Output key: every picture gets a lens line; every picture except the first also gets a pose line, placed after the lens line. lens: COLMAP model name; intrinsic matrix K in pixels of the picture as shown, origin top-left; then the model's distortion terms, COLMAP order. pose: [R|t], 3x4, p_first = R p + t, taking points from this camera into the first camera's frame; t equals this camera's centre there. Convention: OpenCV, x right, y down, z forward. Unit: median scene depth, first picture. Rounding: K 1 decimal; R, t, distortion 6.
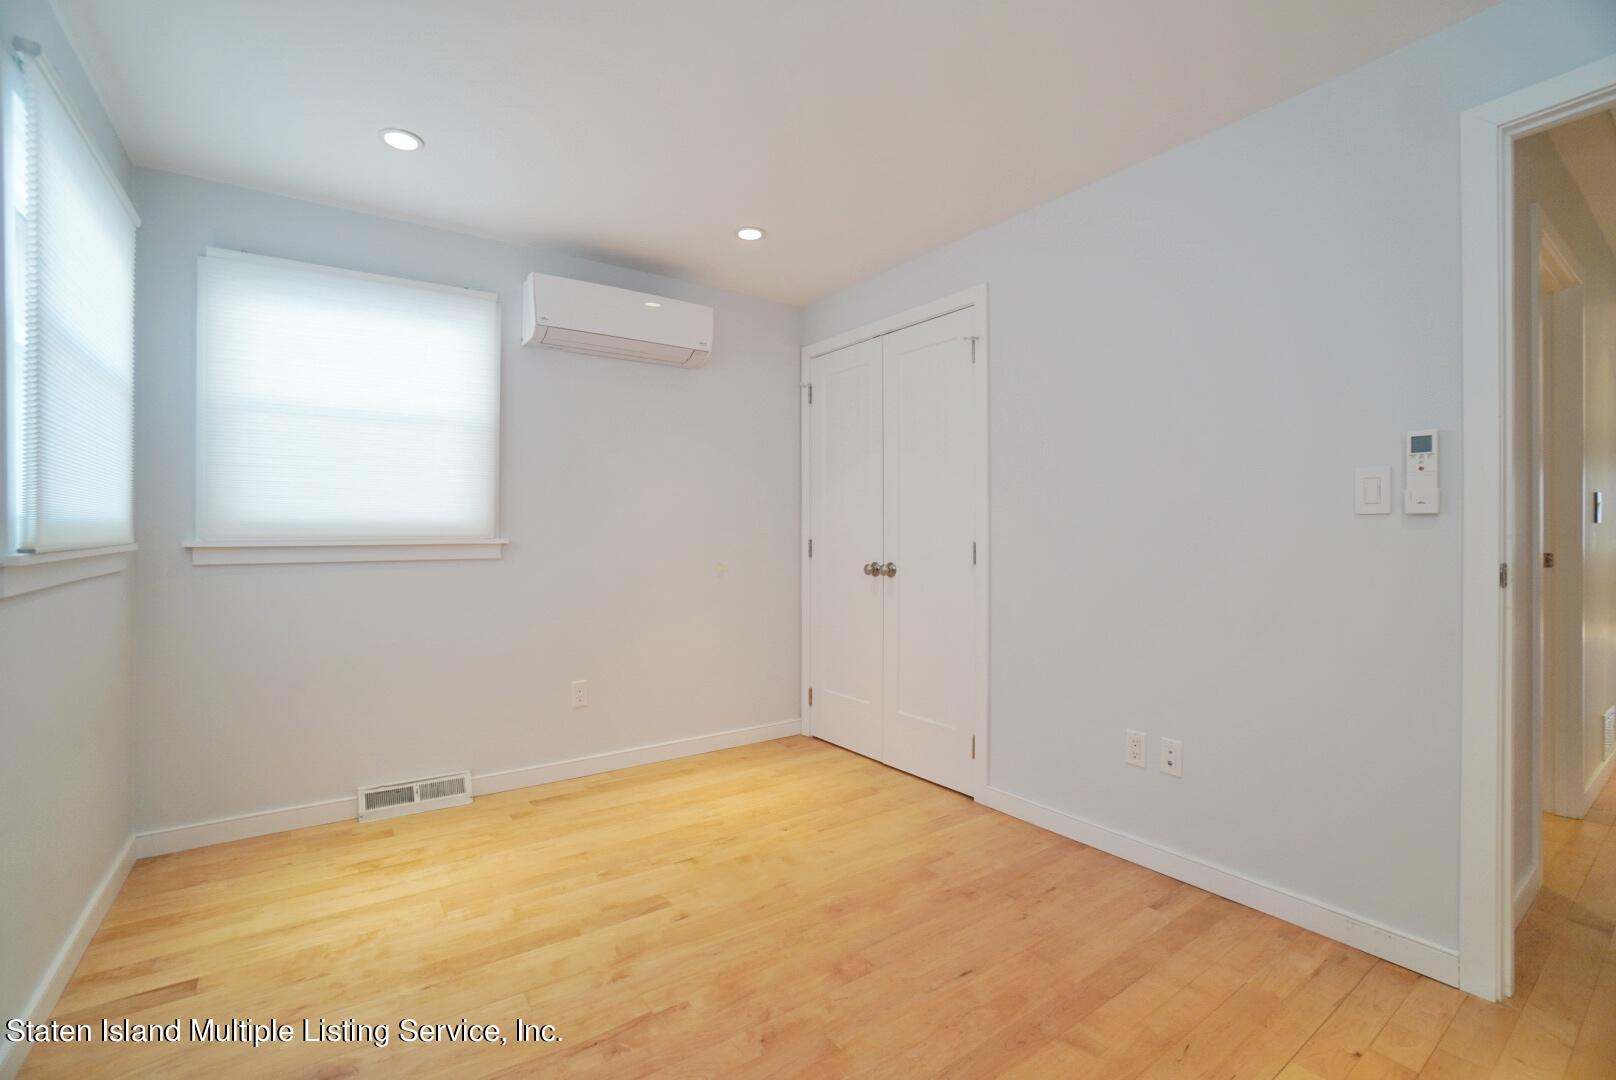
lens RADIAL K [[708.0, 0, 783.8], [0, 708.0, 535.7], [0, 0, 1]] dist [-0.062641, 0.023411]
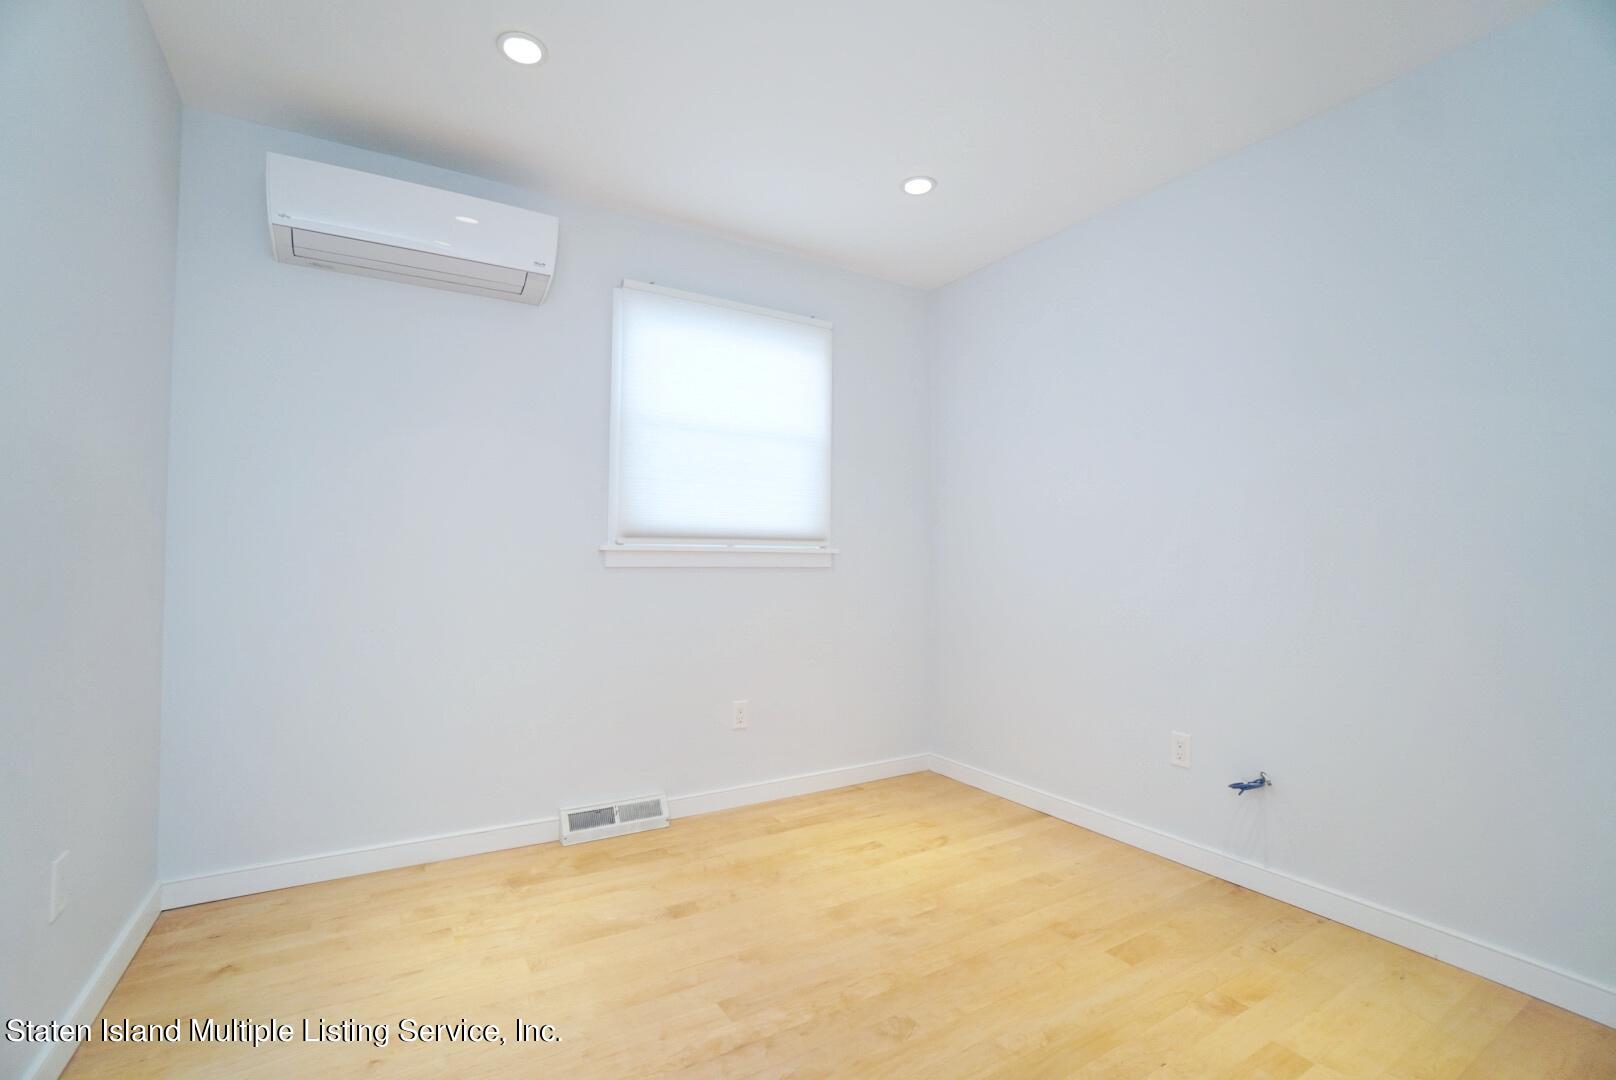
lens RADIAL K [[708.0, 0, 783.8], [0, 708.0, 535.7], [0, 0, 1]] dist [-0.062641, 0.023411]
pose [[0.999009, -0.006737, -0.044005, -0.237745], [0.003812, 0.997798, -0.066217, 0.030632], [0.044355, 0.065984, 0.996834, -0.041830]]
